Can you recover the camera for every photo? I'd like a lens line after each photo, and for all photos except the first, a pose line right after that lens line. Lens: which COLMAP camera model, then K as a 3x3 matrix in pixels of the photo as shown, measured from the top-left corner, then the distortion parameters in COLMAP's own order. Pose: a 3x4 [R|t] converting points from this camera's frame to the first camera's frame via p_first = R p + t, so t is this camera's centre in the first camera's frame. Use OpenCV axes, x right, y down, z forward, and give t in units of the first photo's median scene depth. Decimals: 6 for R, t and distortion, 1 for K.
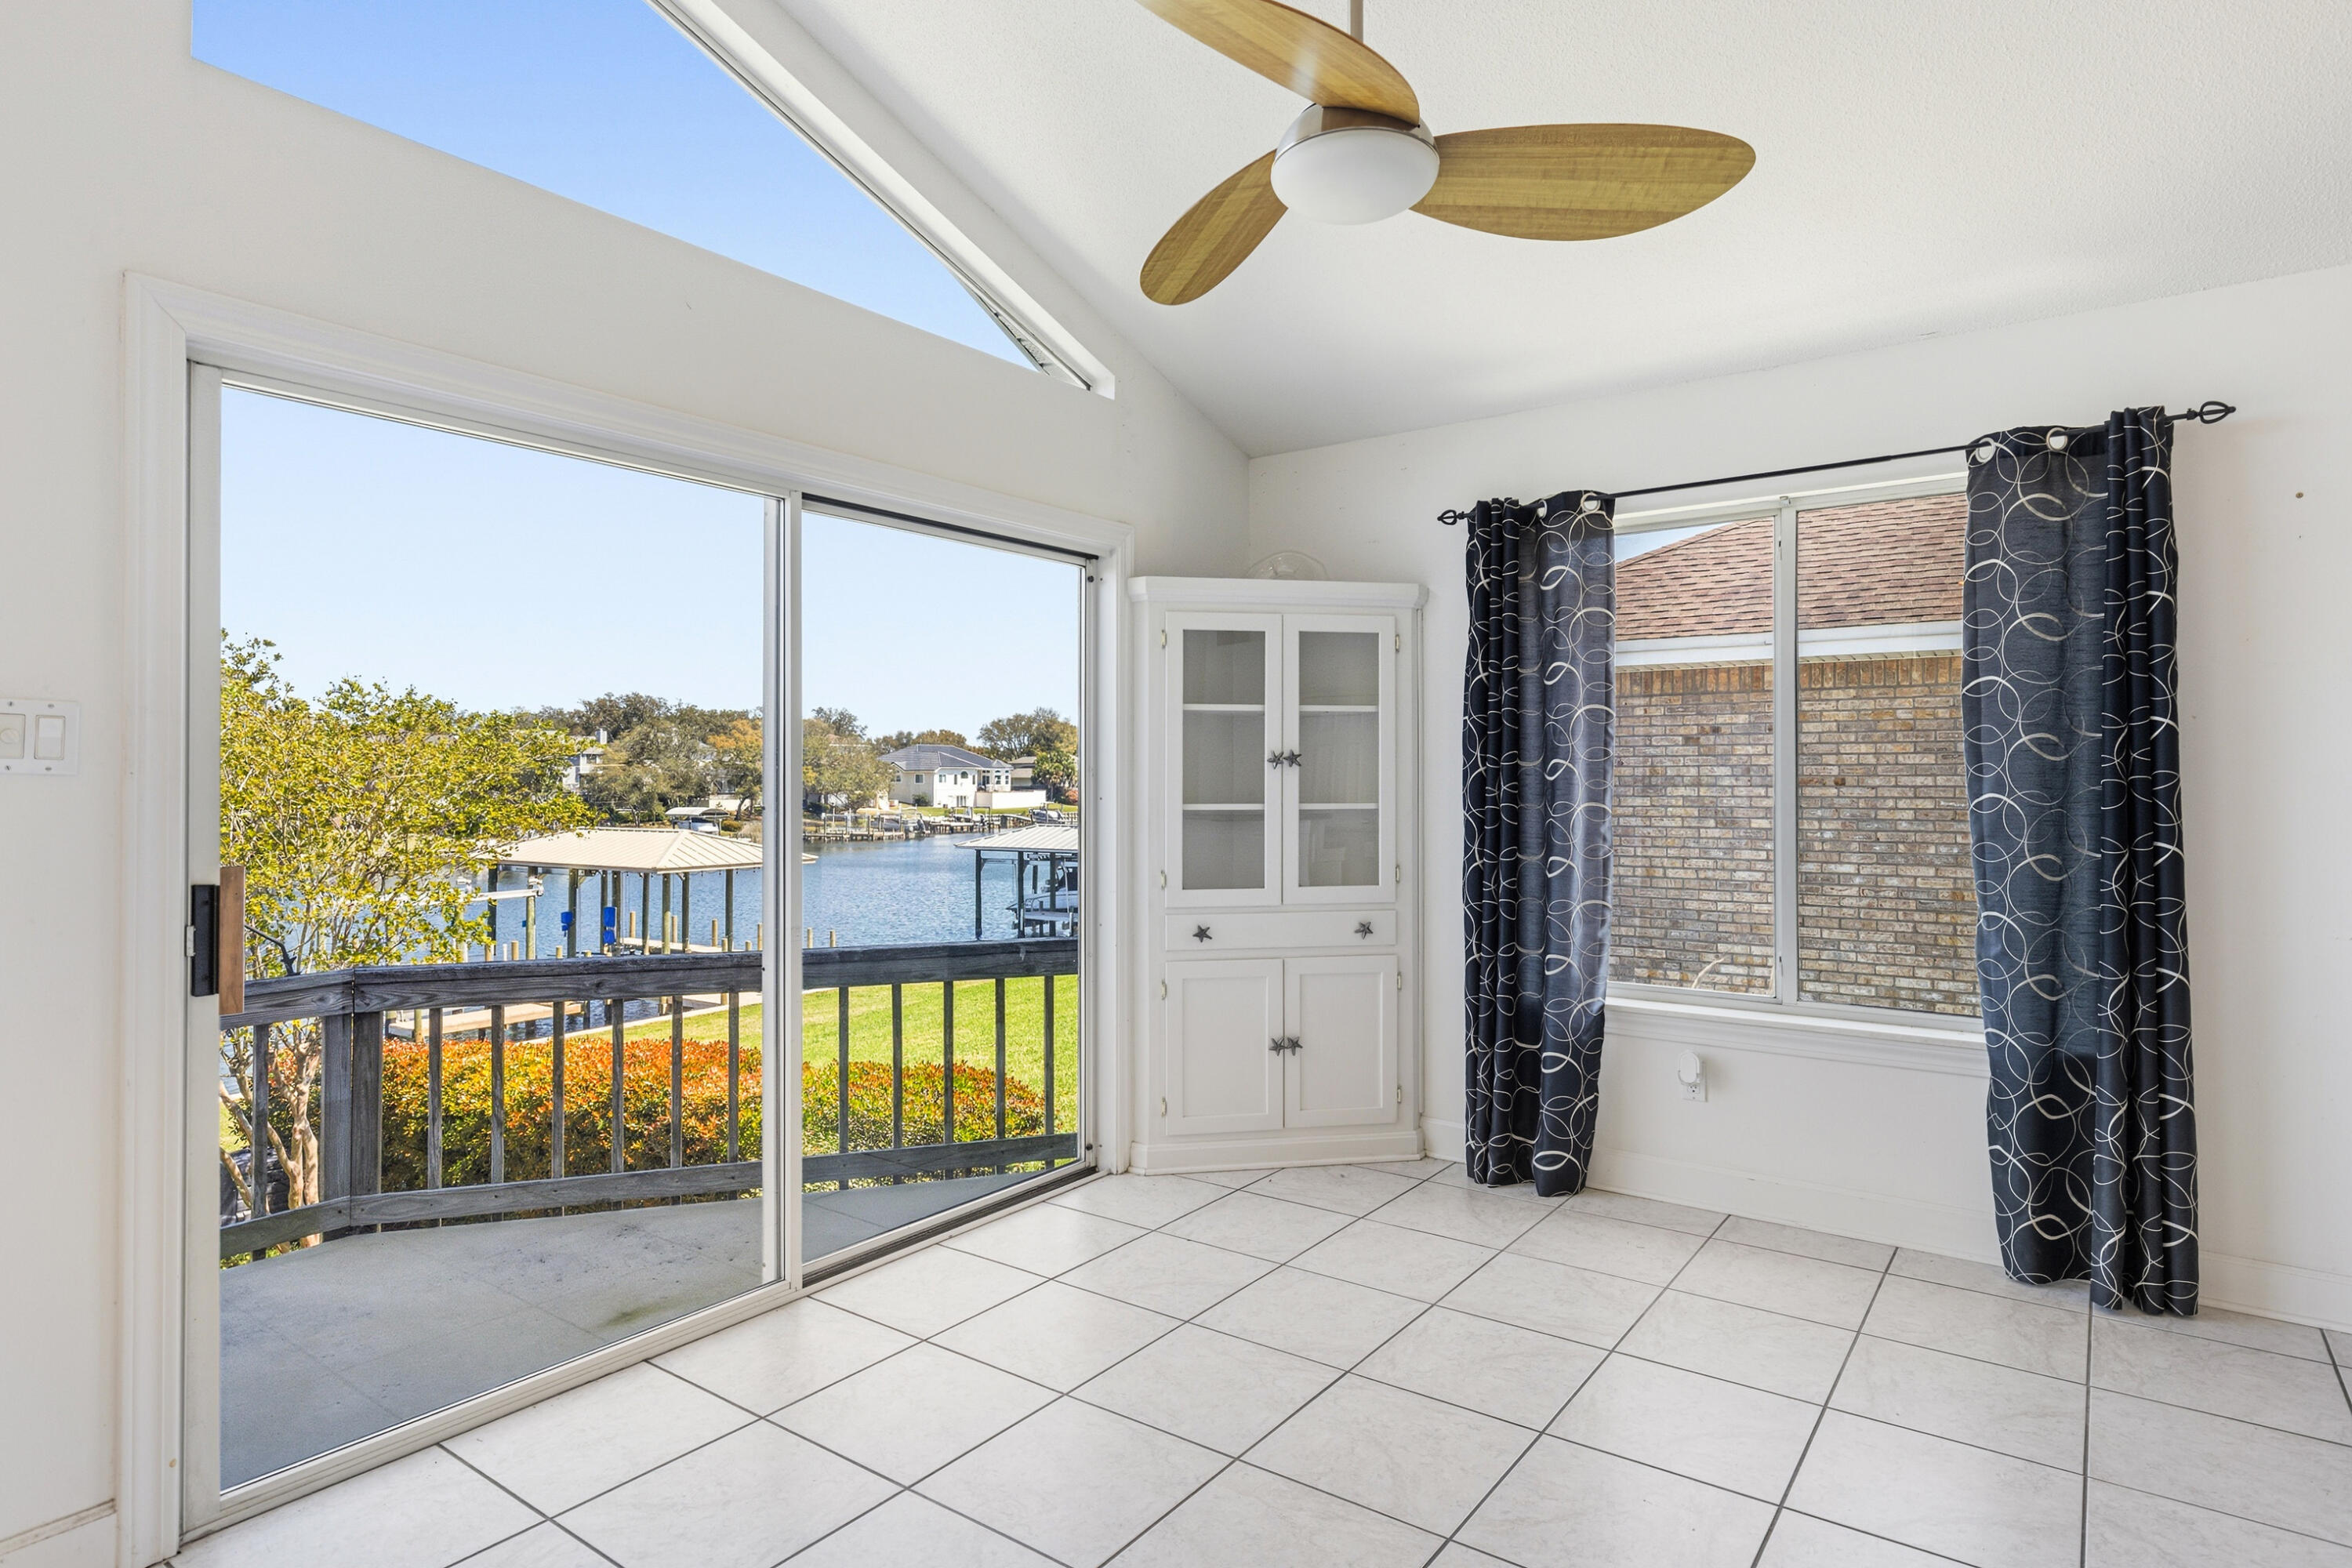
lens RADIAL K [[1242.9, 0, 1194.8], [0, 1242.9, 769.4], [0, 0, 1]] dist [-0.006249, -0.000813]
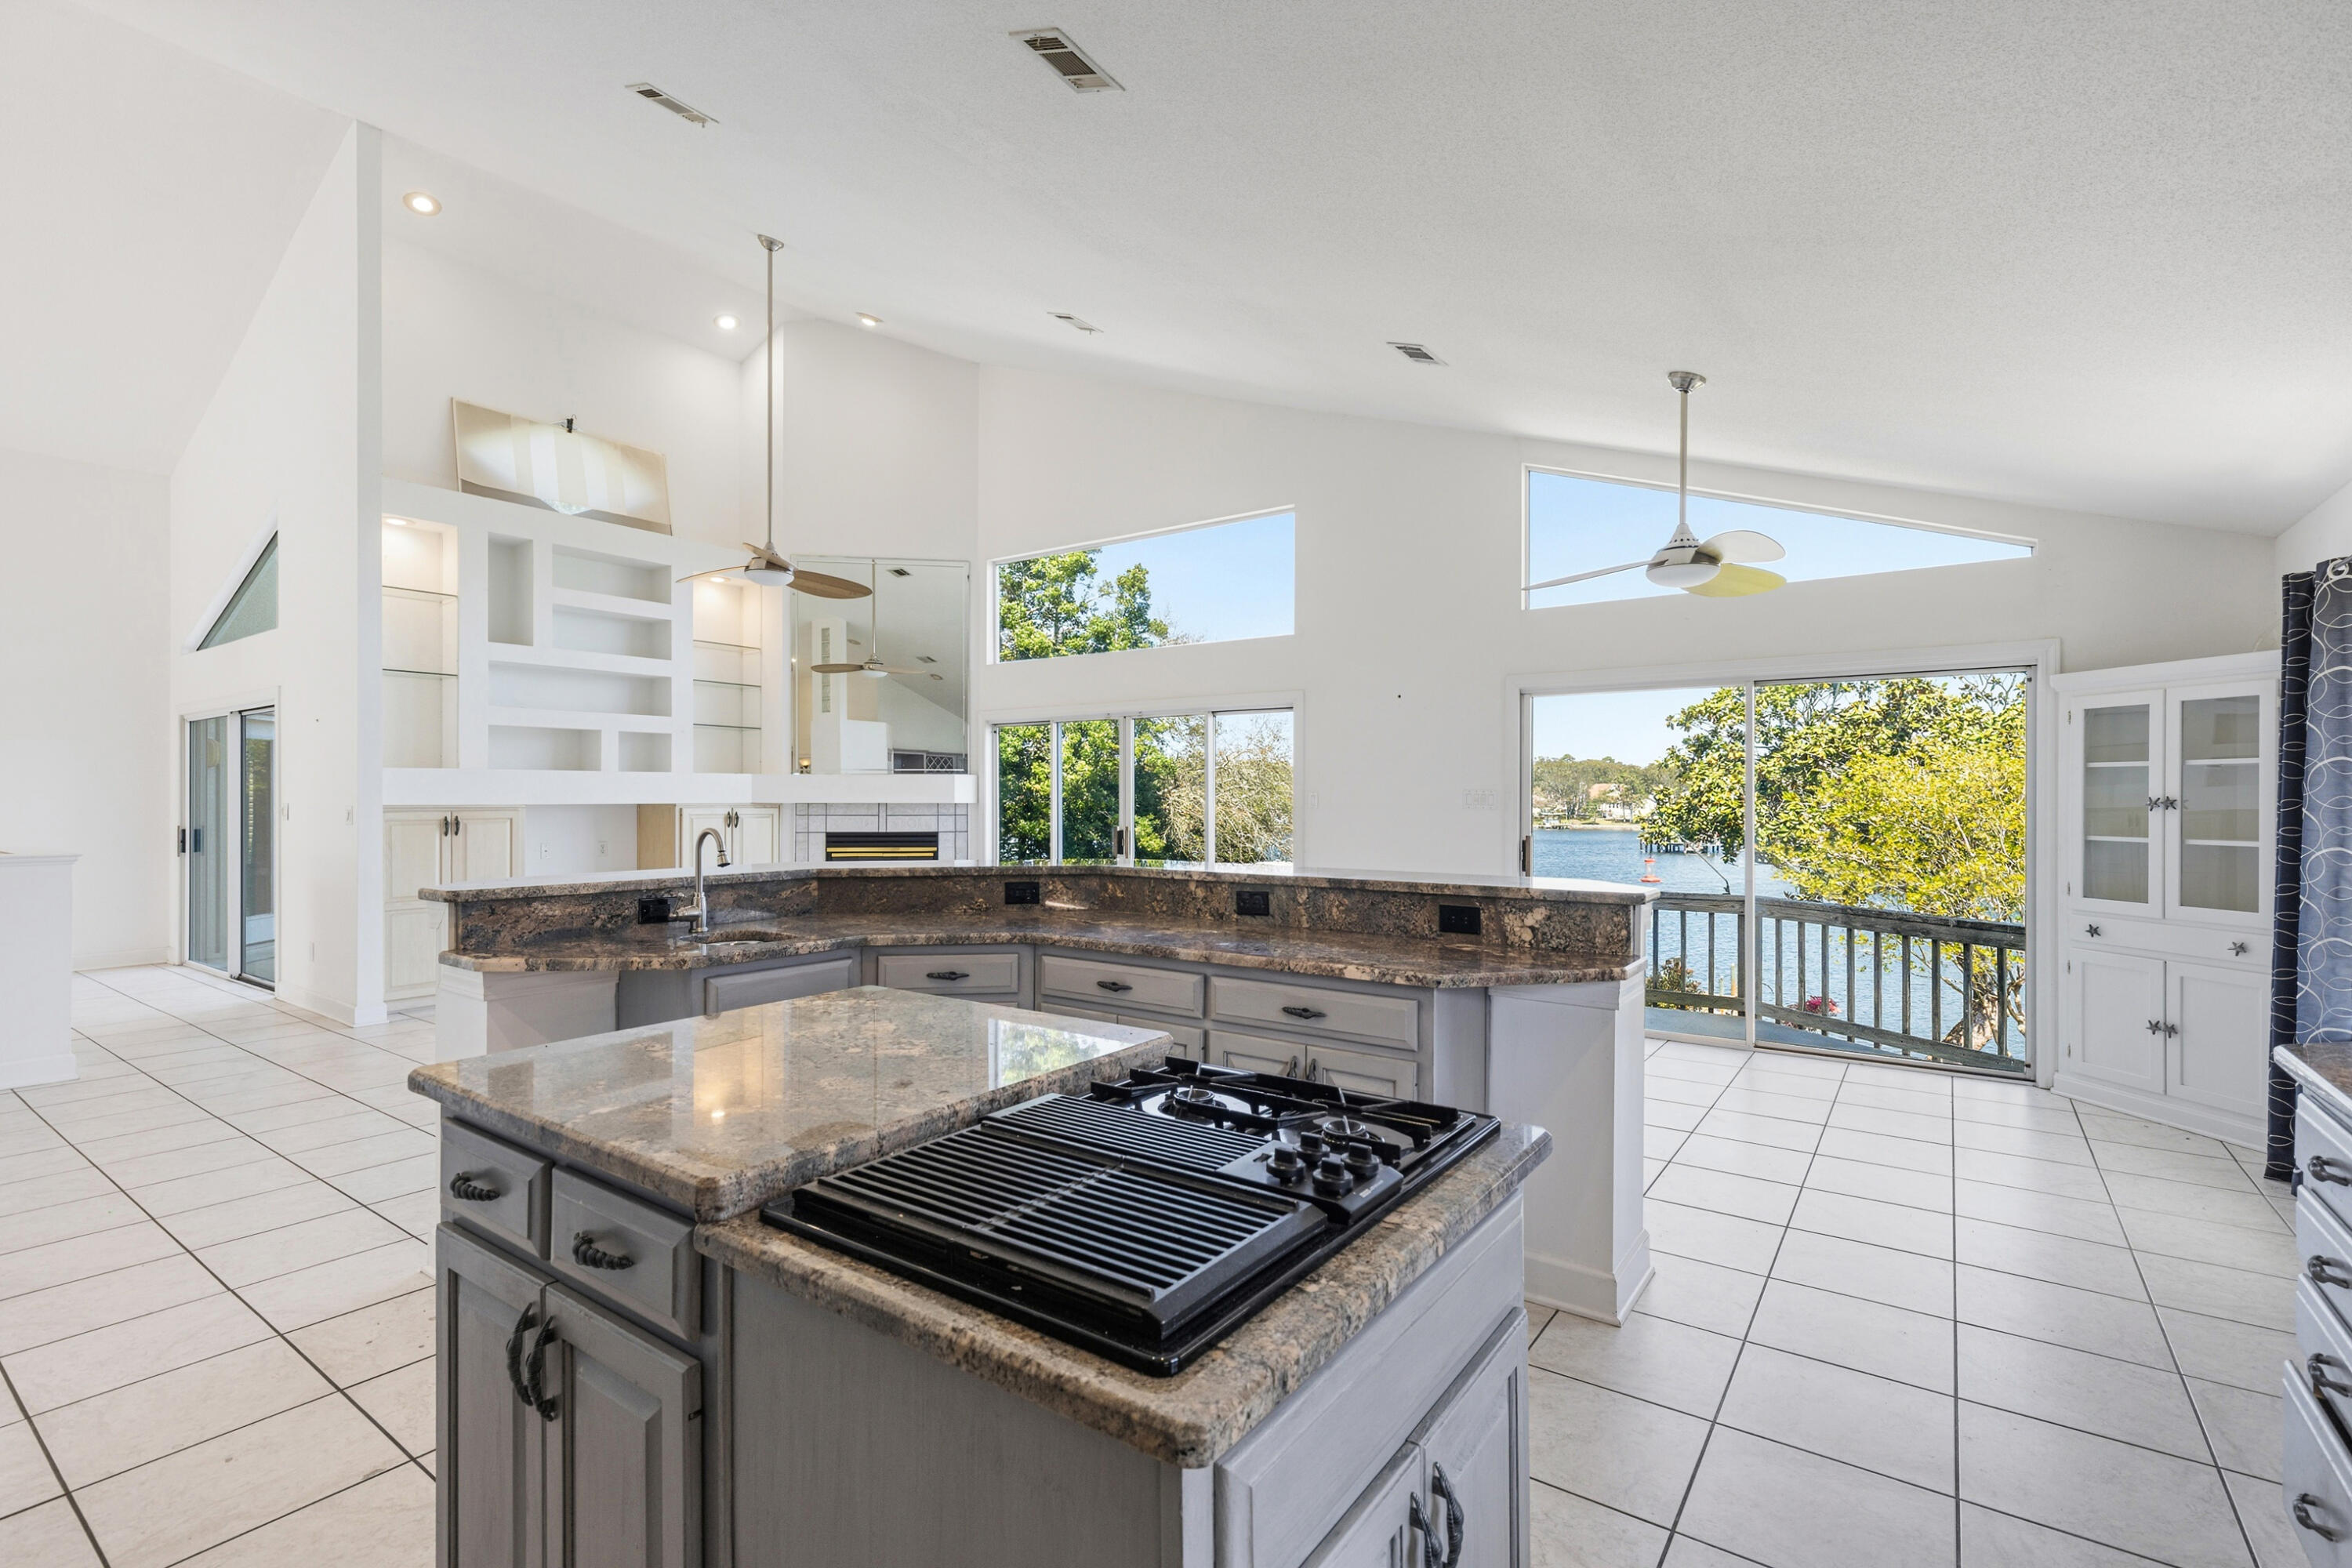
lens RADIAL K [[1070.1, 0, 1188.2], [0, 1070.1, 791.3], [0, 0, 1]] dist [0.009188, -0.002027]
pose [[0.010006, -0.002646, -0.999946, 1.167073], [0.006354, 0.999976, -0.002582, -0.024398], [0.999930, -0.006328, 0.010023, -0.006803]]
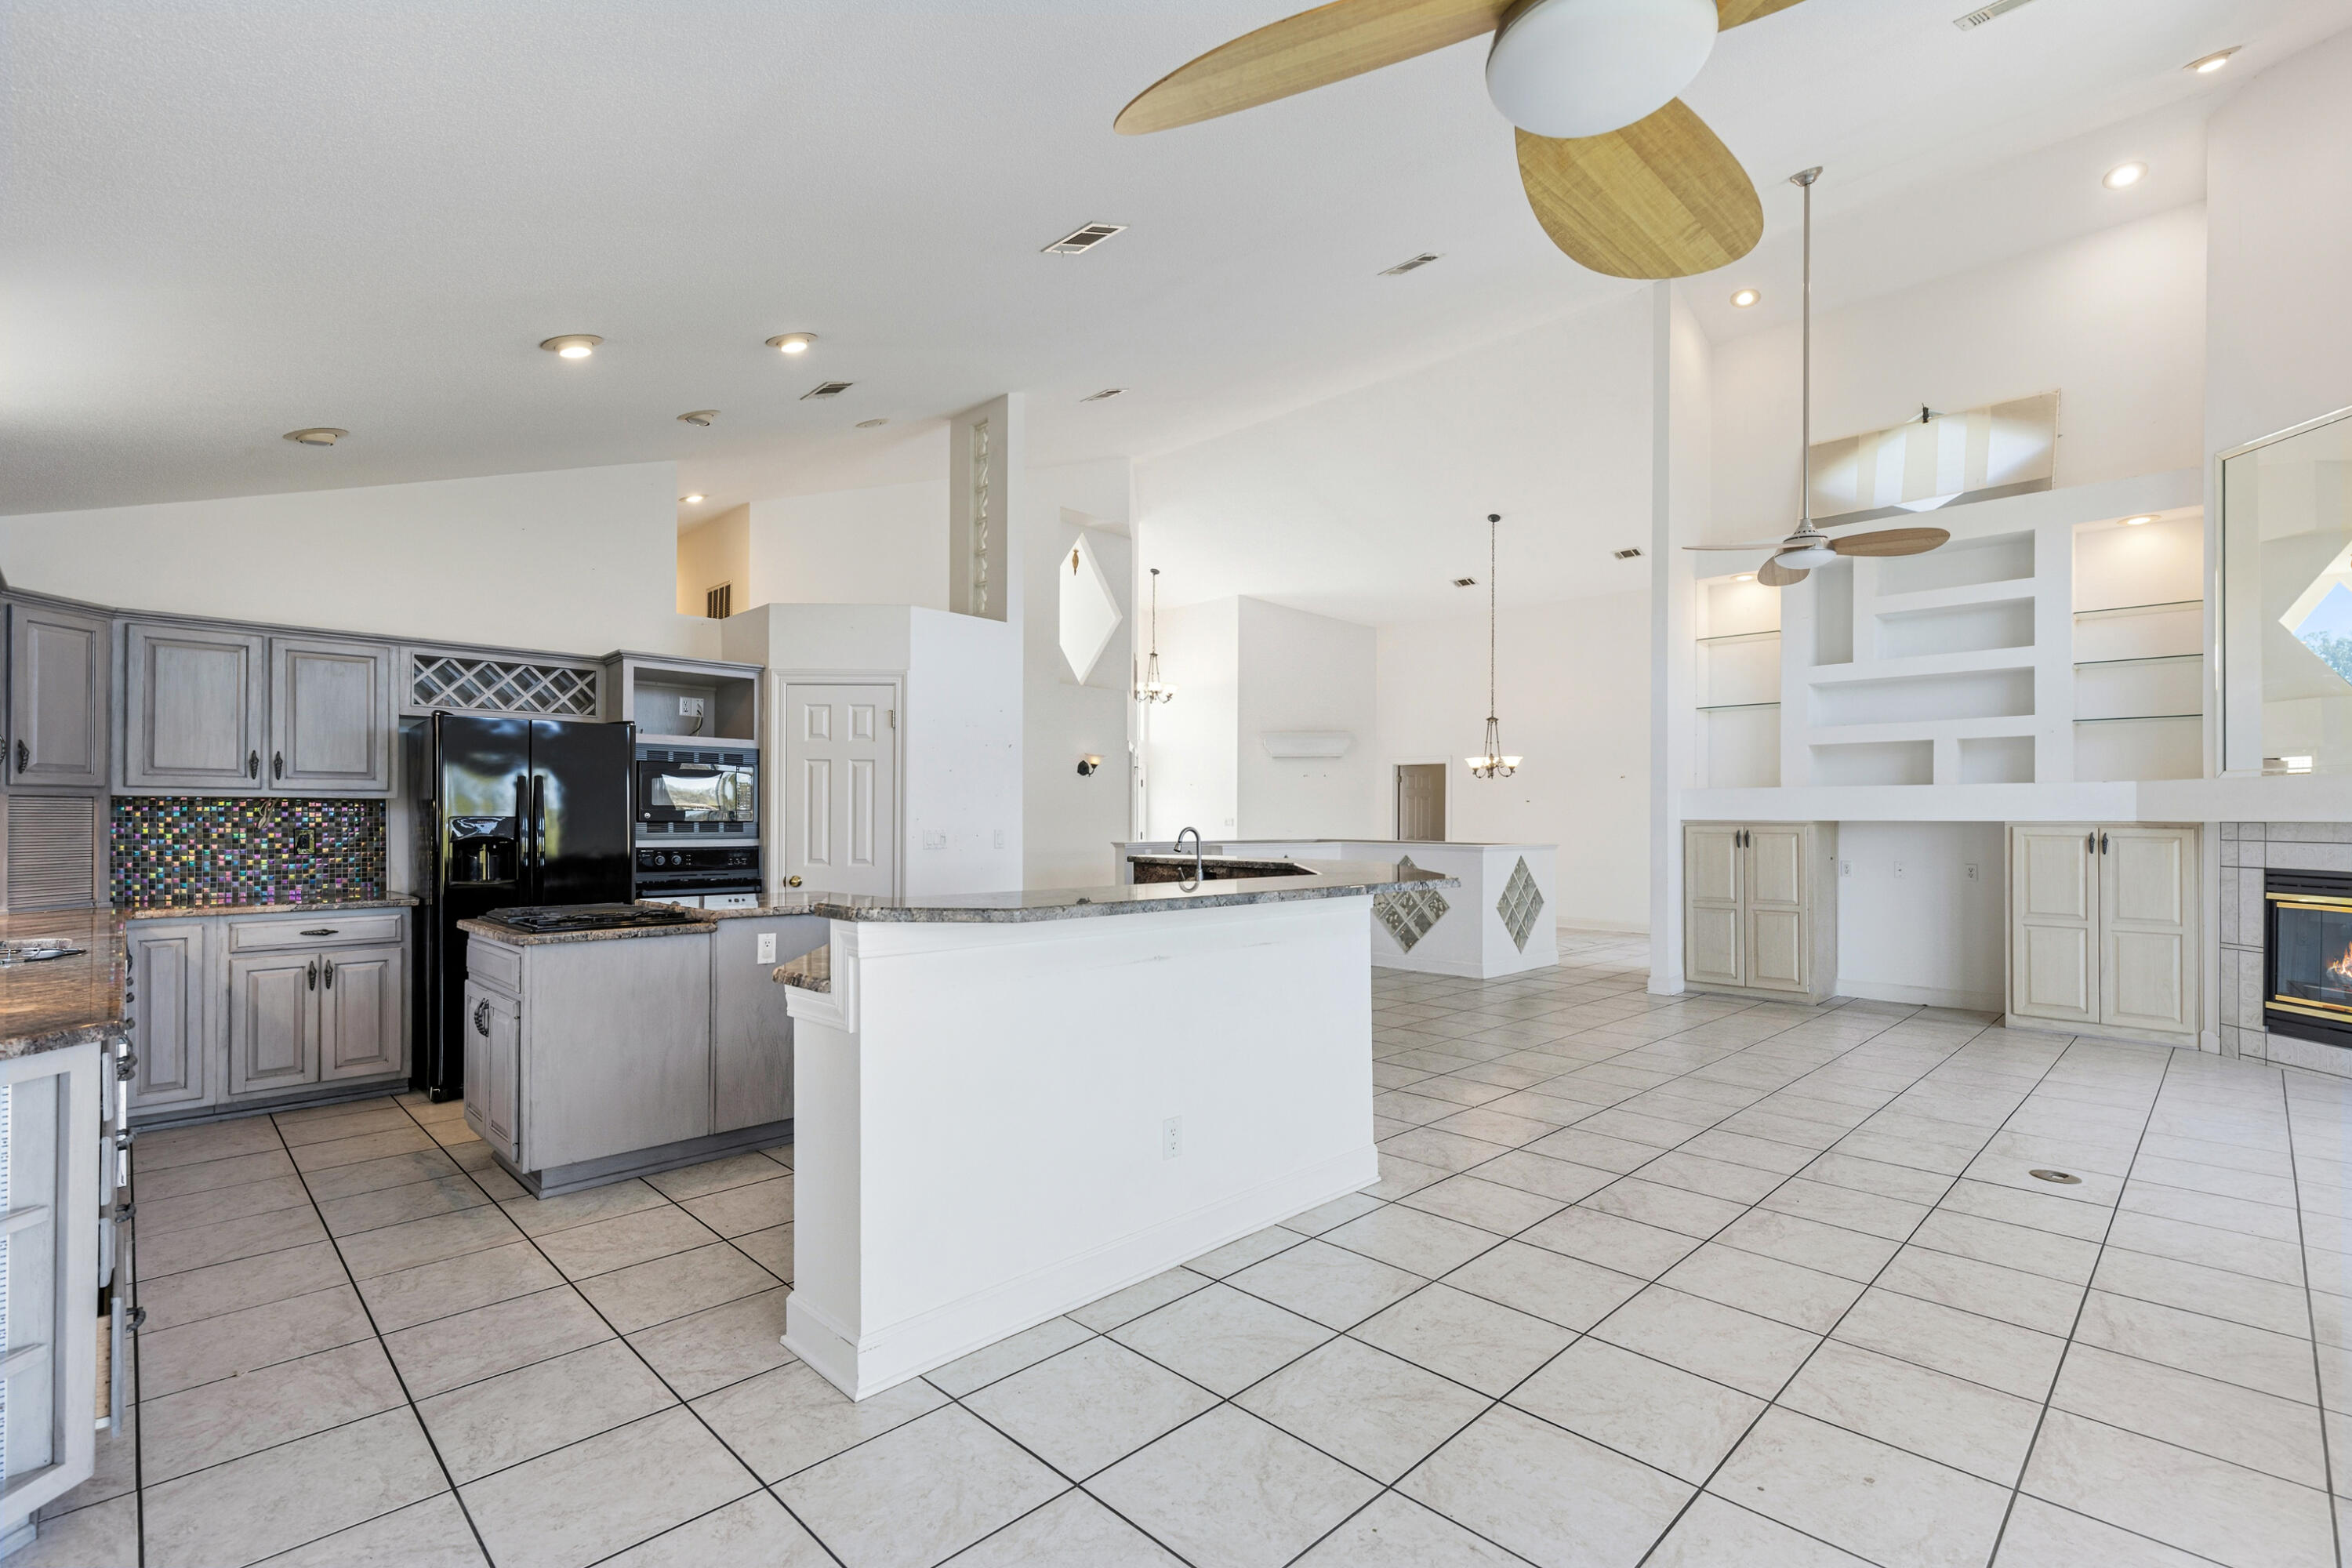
lens RADIAL K [[1070.1, 0, 1182.4], [0, 1070.1, 812.8], [0, 0, 1]] dist [0.009188, -0.002027]
pose [[-0.988957, -0.000330, 0.148202, 0.149651], [-0.002267, 0.999914, -0.012900, -0.001498], [-0.148185, -0.013093, -0.988873, 0.894651]]
